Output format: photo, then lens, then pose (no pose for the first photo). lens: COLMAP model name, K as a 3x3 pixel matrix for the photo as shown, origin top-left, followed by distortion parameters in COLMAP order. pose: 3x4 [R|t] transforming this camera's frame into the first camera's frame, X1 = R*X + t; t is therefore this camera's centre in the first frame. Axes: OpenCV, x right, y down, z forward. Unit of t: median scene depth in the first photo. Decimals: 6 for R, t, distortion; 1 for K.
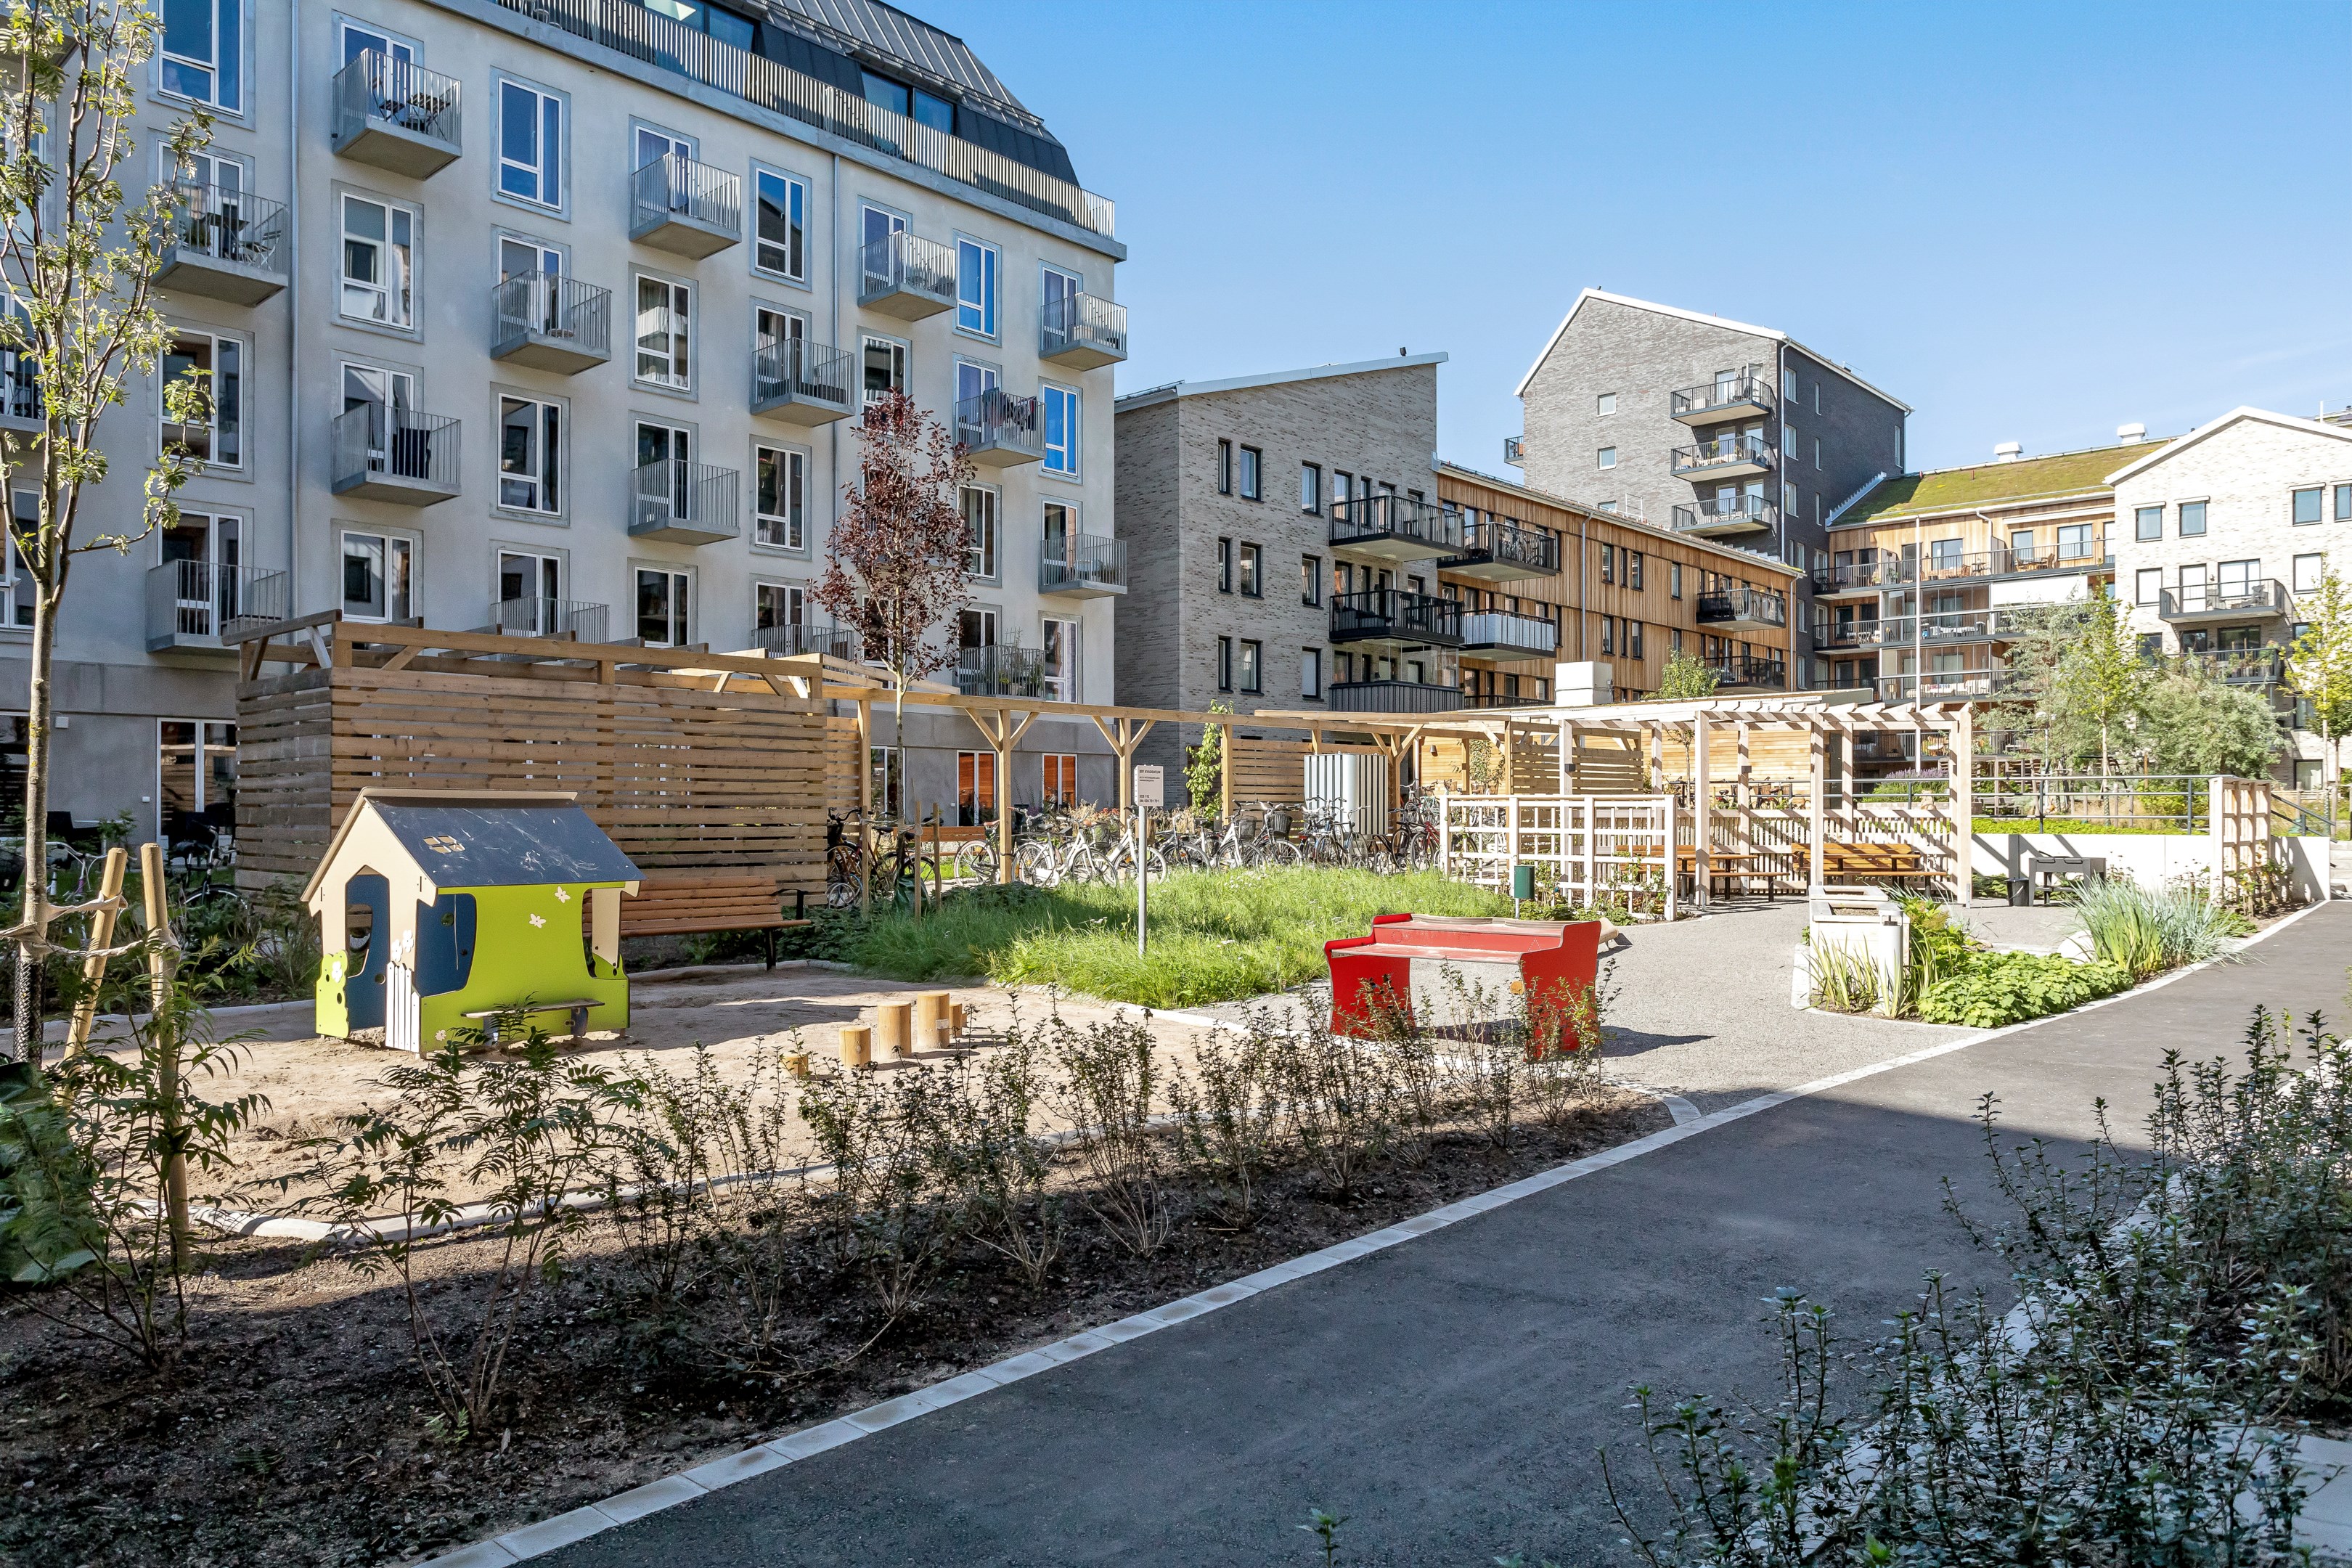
lens RADIAL K [[1576.5, 0, 1176.0], [0, 1576.5, 784.0], [0, 0, 1]] dist [0.007750, 0.000638]
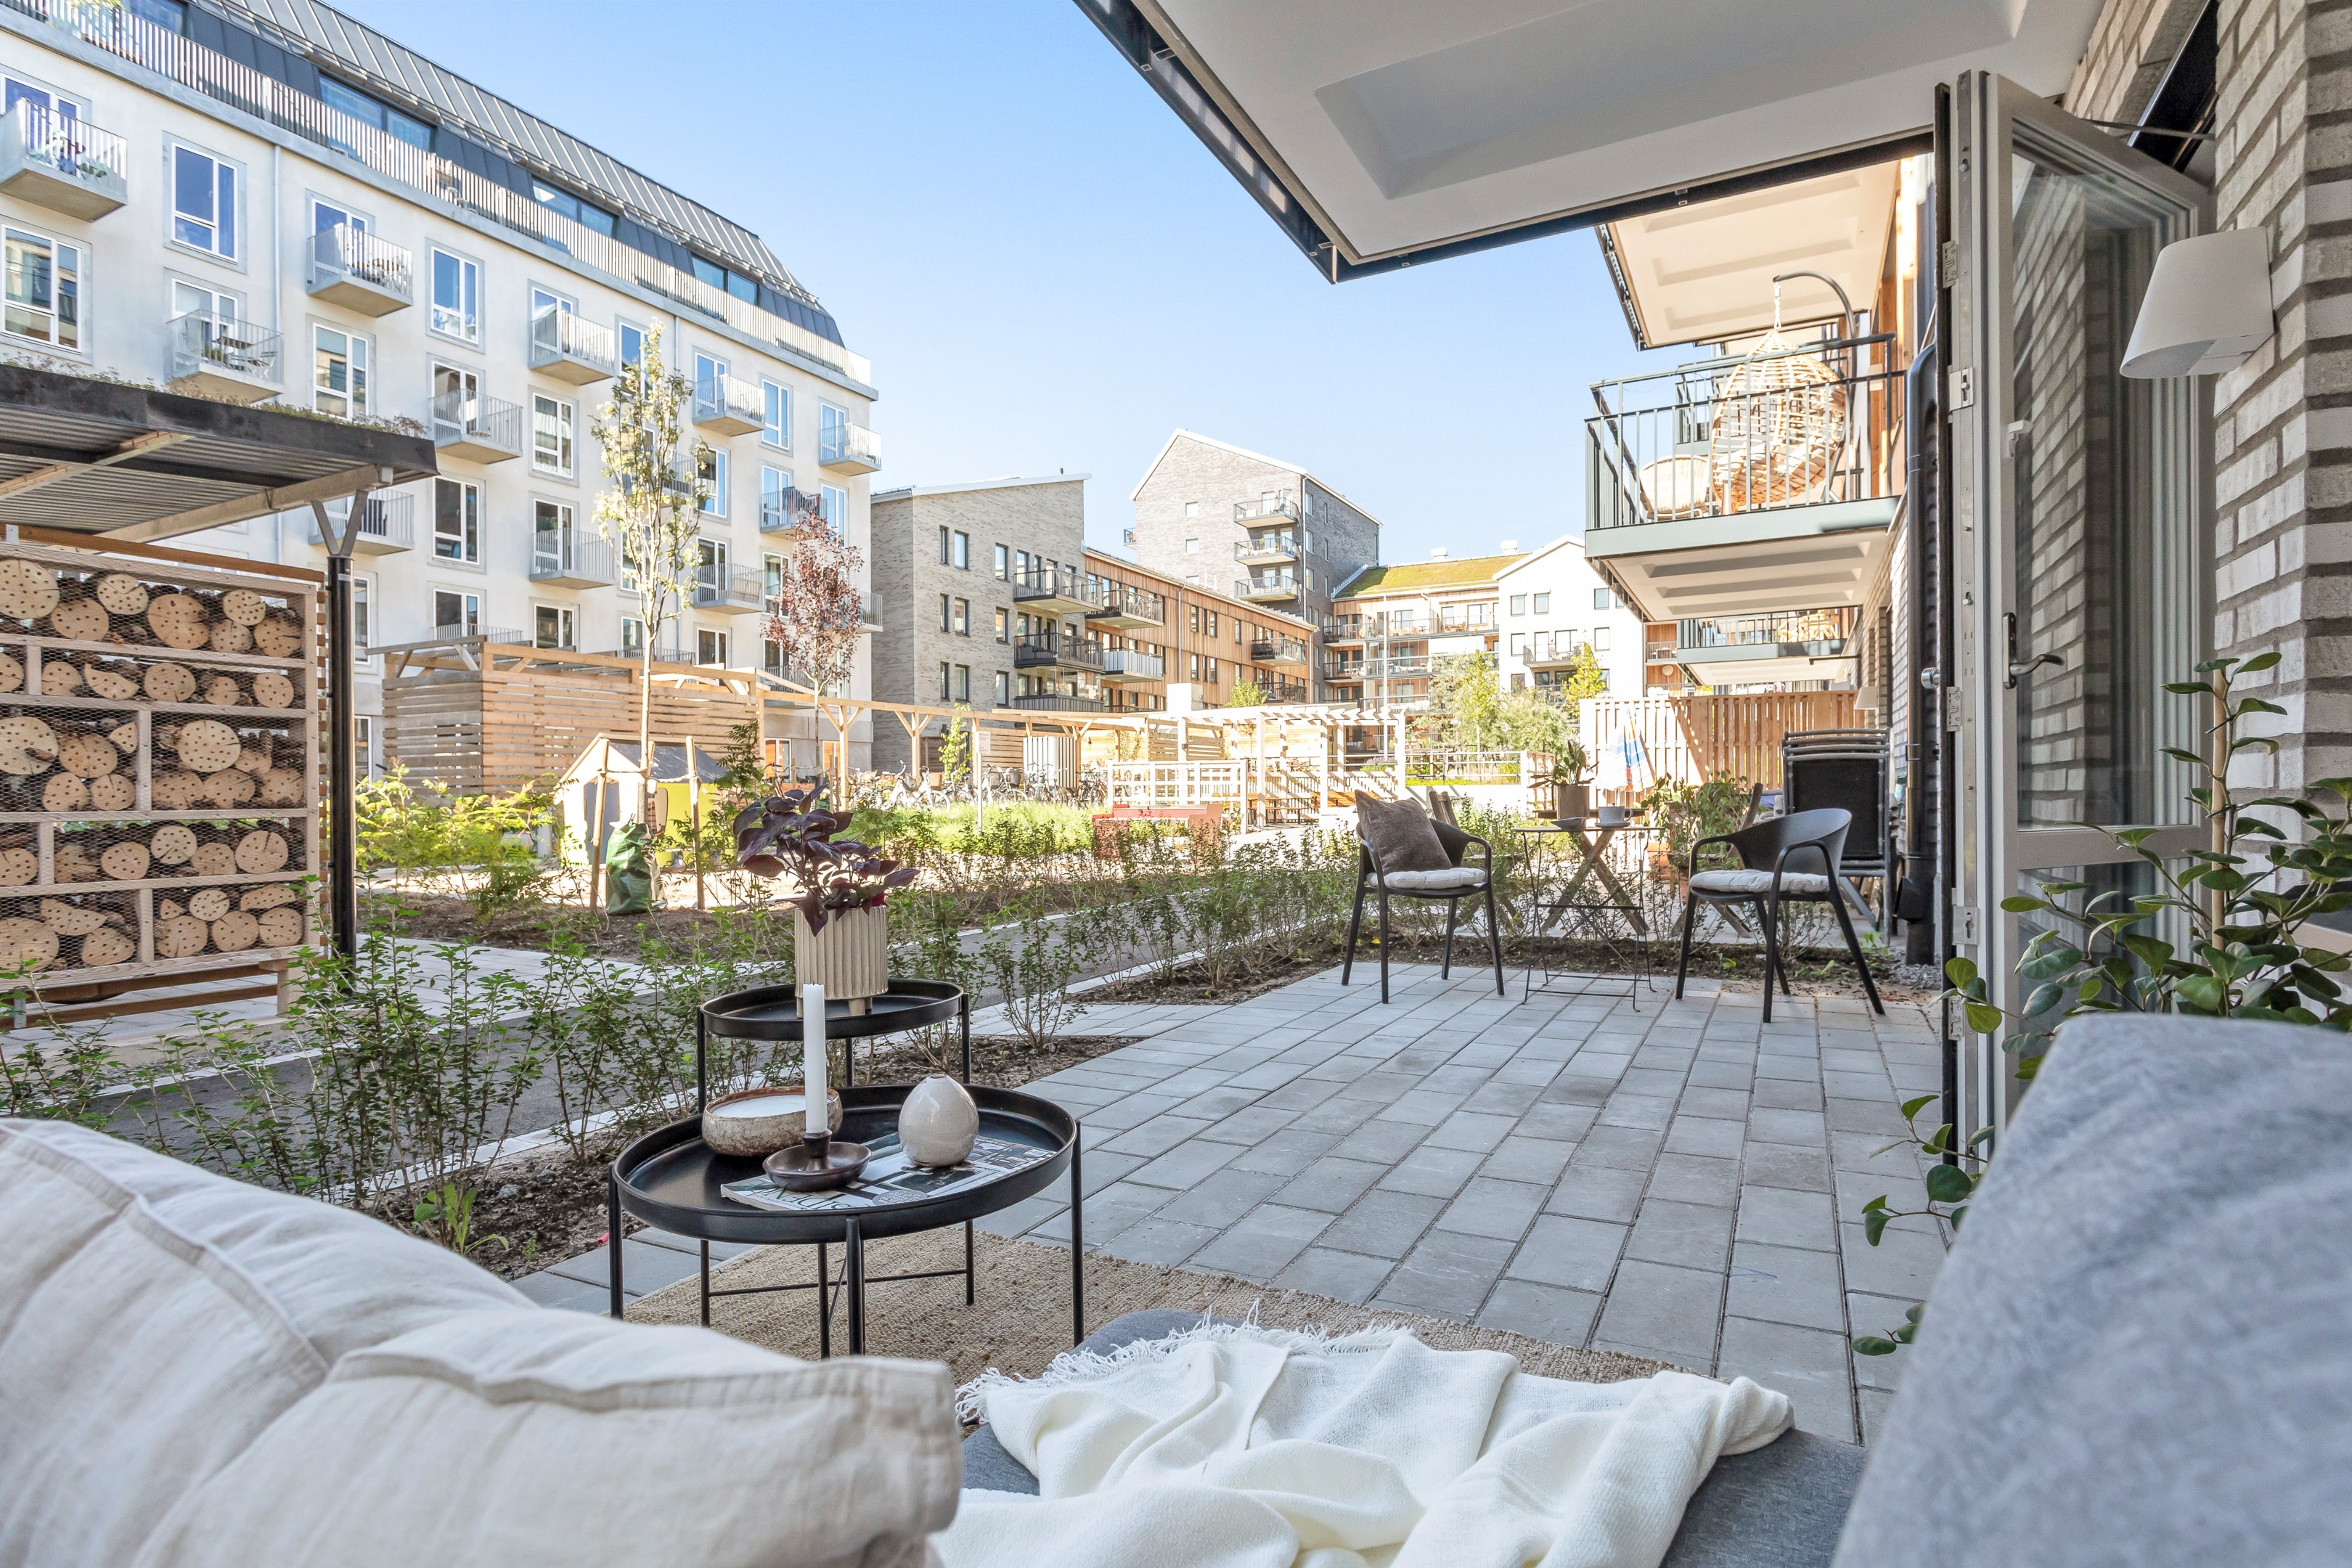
lens RADIAL K [[1183.6, 0, 1176.0], [0, 1183.6, 784.0], [0, 0, 1]] dist [-0.002433, 0.000667]
pose [[0.966731, -0.004162, 0.255763, -0.039529], [0.002275, 0.999968, 0.007674, 0.010123], [-0.255787, -0.006837, 0.966709, -0.102330]]
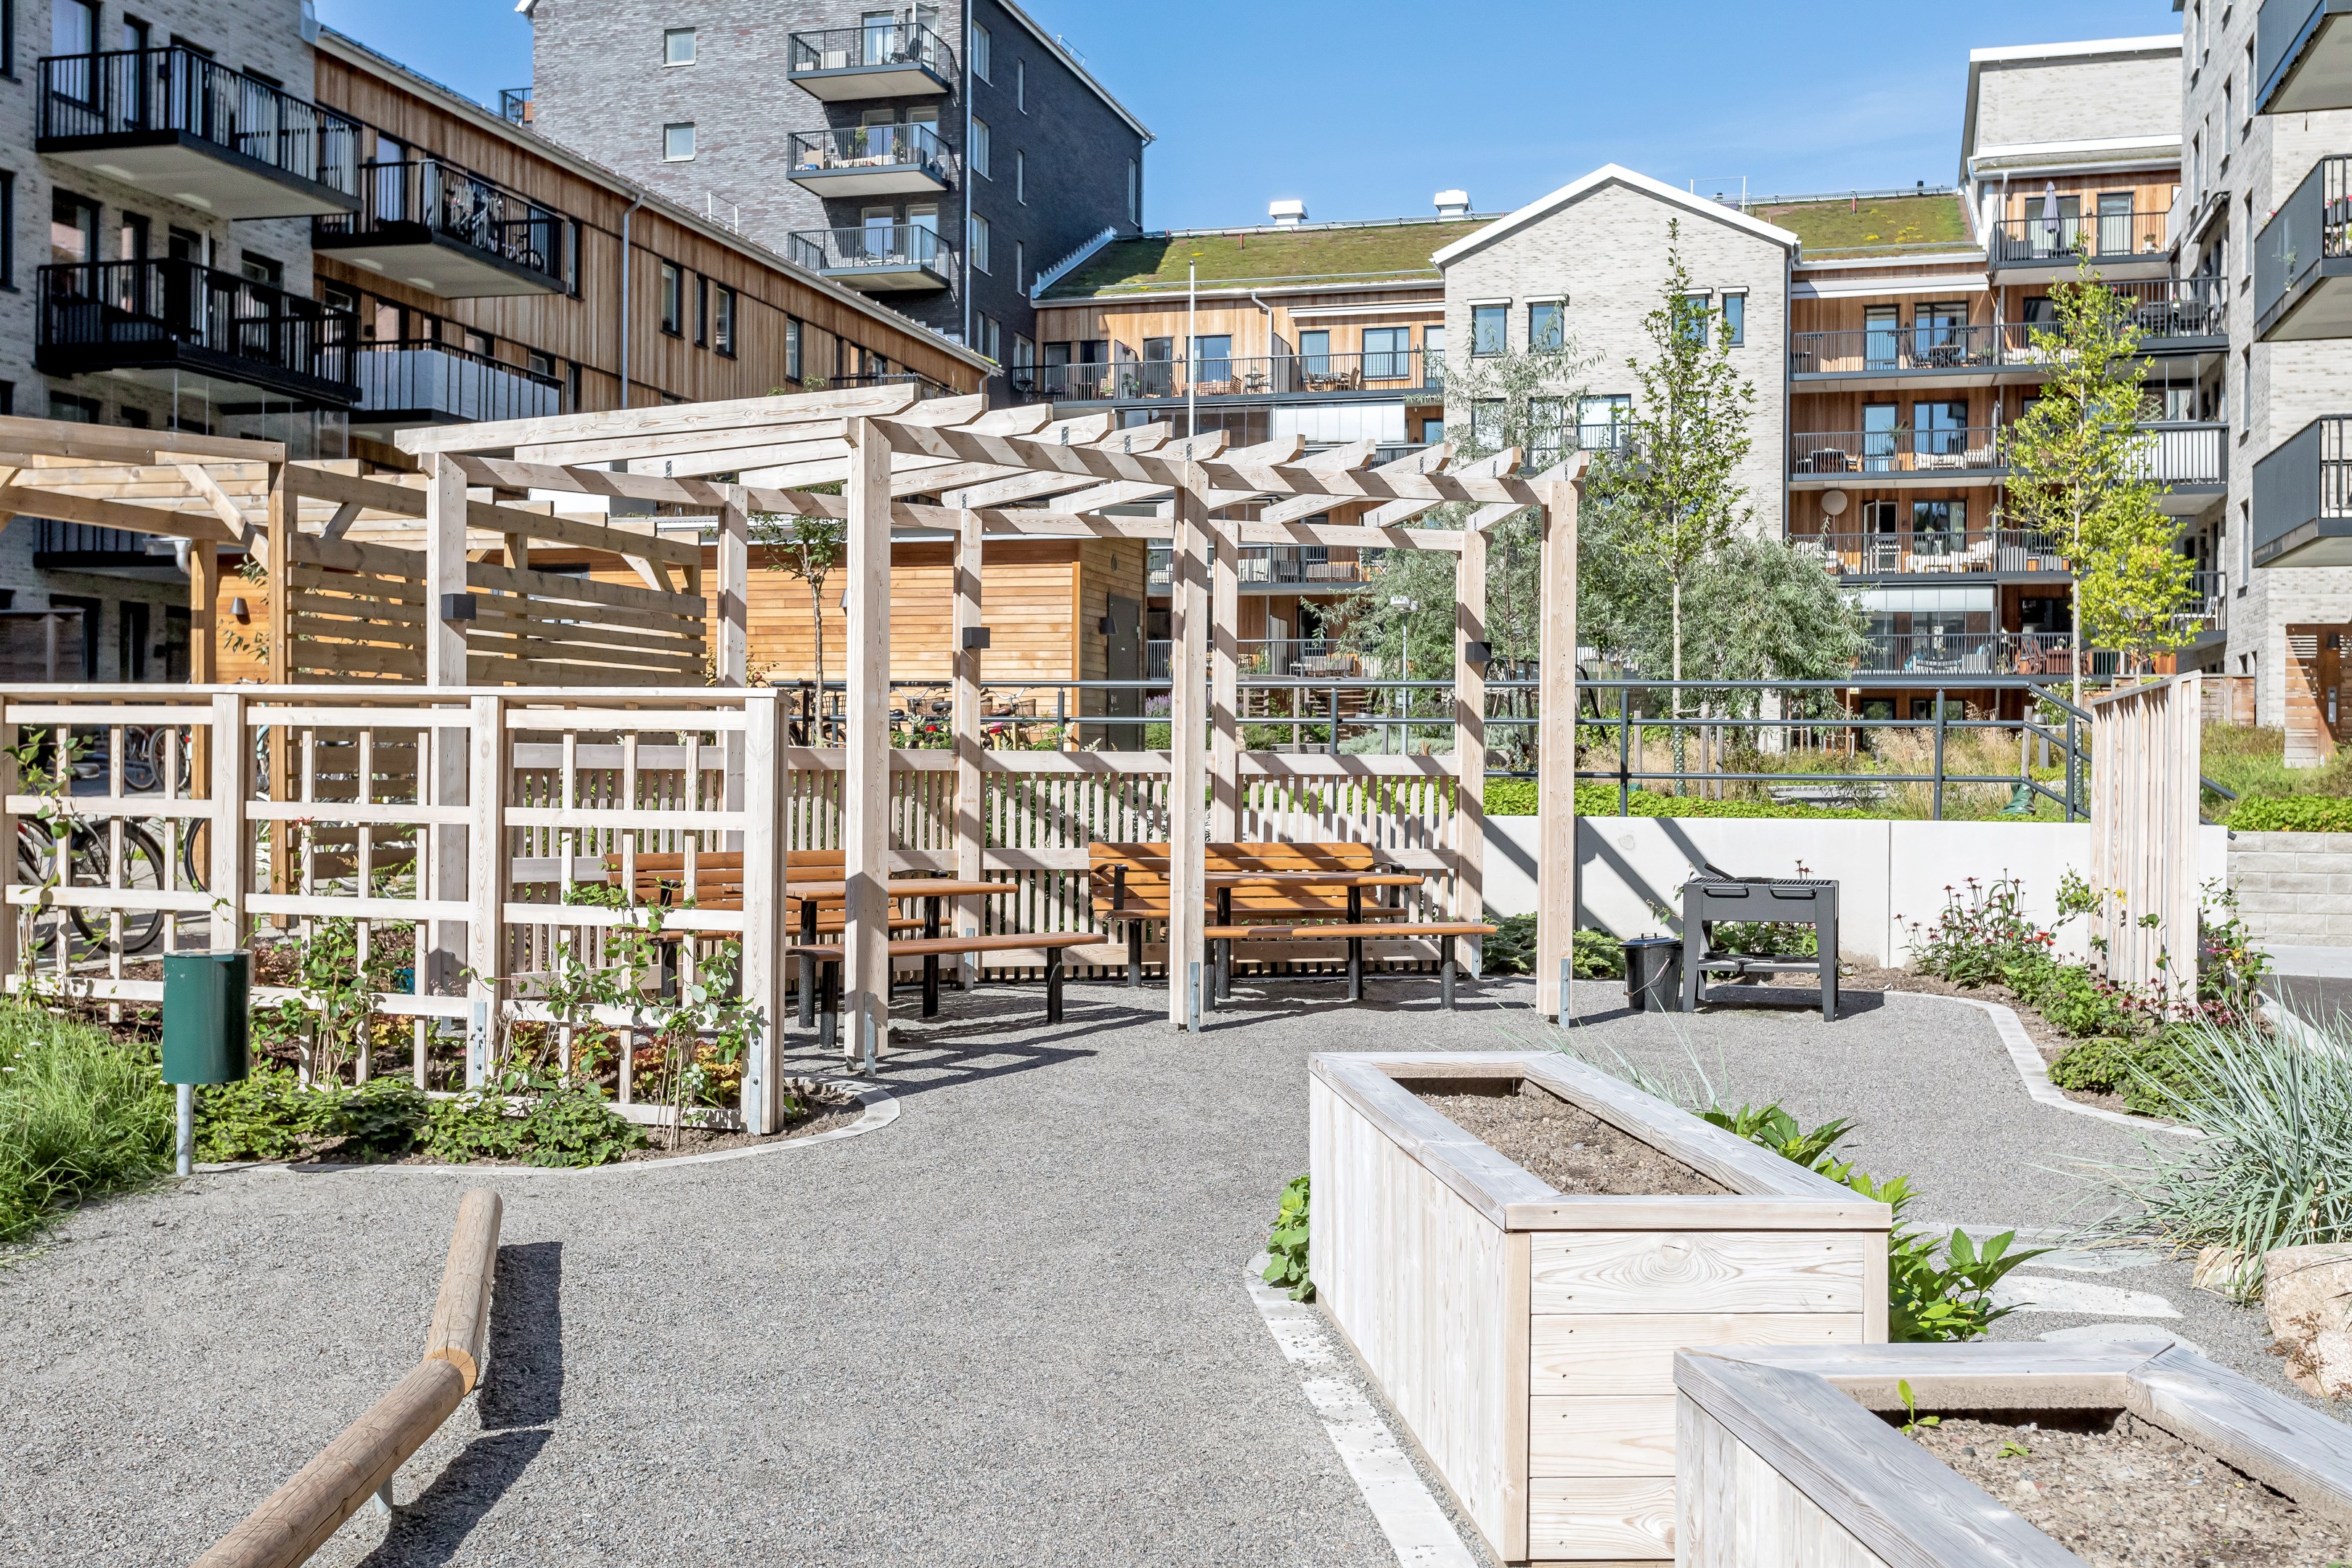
lens RADIAL K [[2321.7, 0, 1176.0], [0, 2321.7, 784.0], [0, 0, 1]] dist [0.026694, -0.009244]
pose [[0.890724, 0.005539, 0.454511, 0.086095], [-0.017603, 0.999596, 0.022316, 0.006103], [-0.454204, -0.027878, 0.890462, 0.270470]]
